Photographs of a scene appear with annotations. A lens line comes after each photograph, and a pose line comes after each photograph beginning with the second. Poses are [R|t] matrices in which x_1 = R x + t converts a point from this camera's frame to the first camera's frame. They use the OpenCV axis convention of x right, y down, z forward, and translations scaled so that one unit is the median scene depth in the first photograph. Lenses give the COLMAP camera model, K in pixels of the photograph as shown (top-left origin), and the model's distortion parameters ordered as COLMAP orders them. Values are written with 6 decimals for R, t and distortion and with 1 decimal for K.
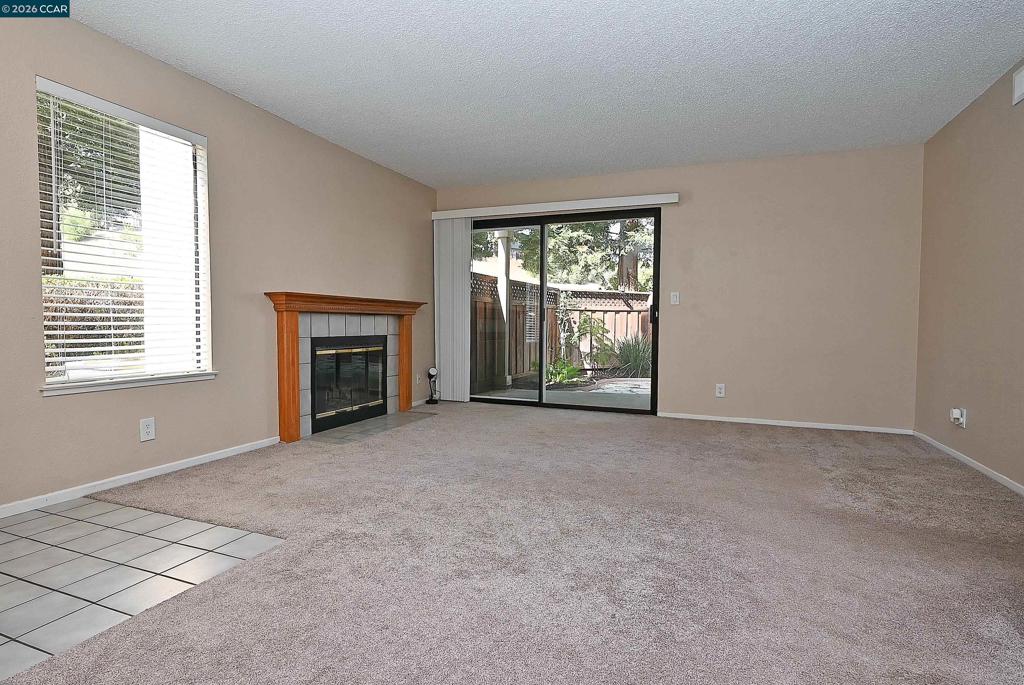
lens RADIAL K [[522.3, 0, 512.0], [0, 522.3, 342.5], [0, 0, 1]] dist [-0.004443, -0.000363]
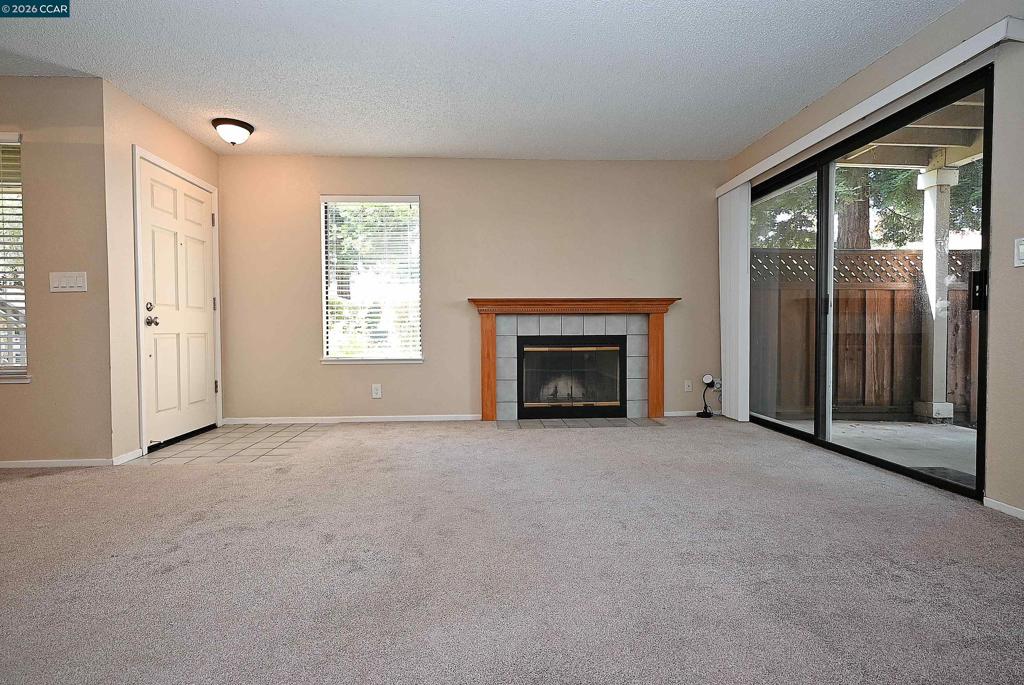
lens RADIAL K [[507.7, 0, 512.0], [0, 507.7, 342.5], [0, 0, 1]] dist [-0.005145, 0.000479]
pose [[0.422807, 0.013682, -0.906116, 0.555544], [-0.023217, 0.999721, 0.004262, 0.000500], [0.905922, 0.019235, 0.423007, 0.448892]]
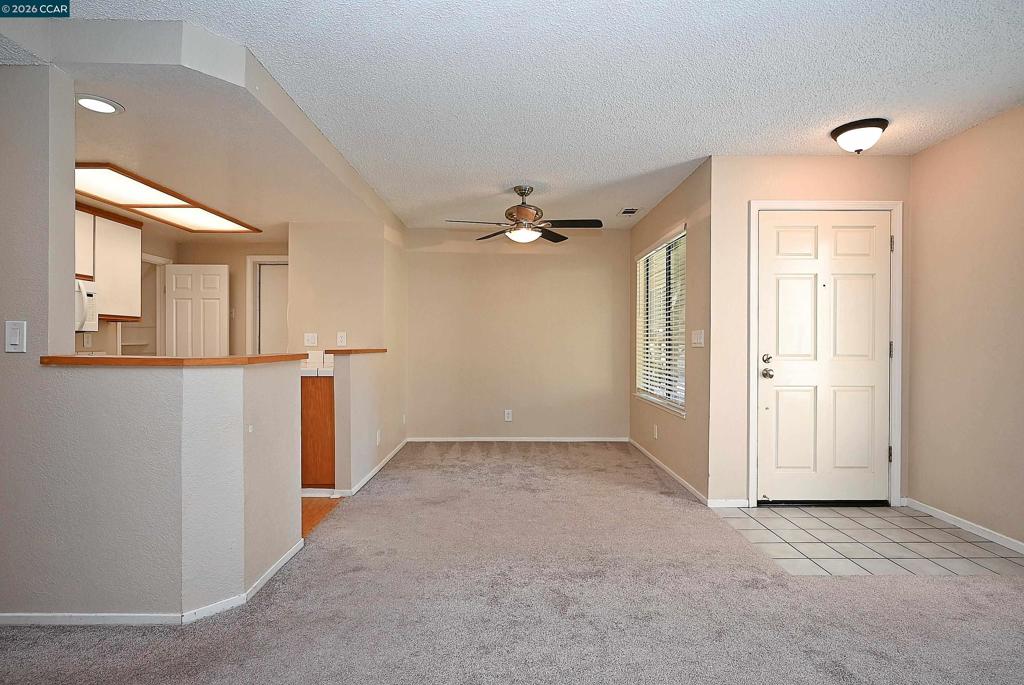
lens RADIAL K [[507.7, 0, 512.0], [0, 507.7, 342.5], [0, 0, 1]] dist [-0.005145, 0.000479]
pose [[-0.927116, -0.008144, -0.374685, 0.265773], [-0.022545, 0.999165, 0.034069, -0.076768], [0.374095, 0.040034, -0.926526, 0.820801]]
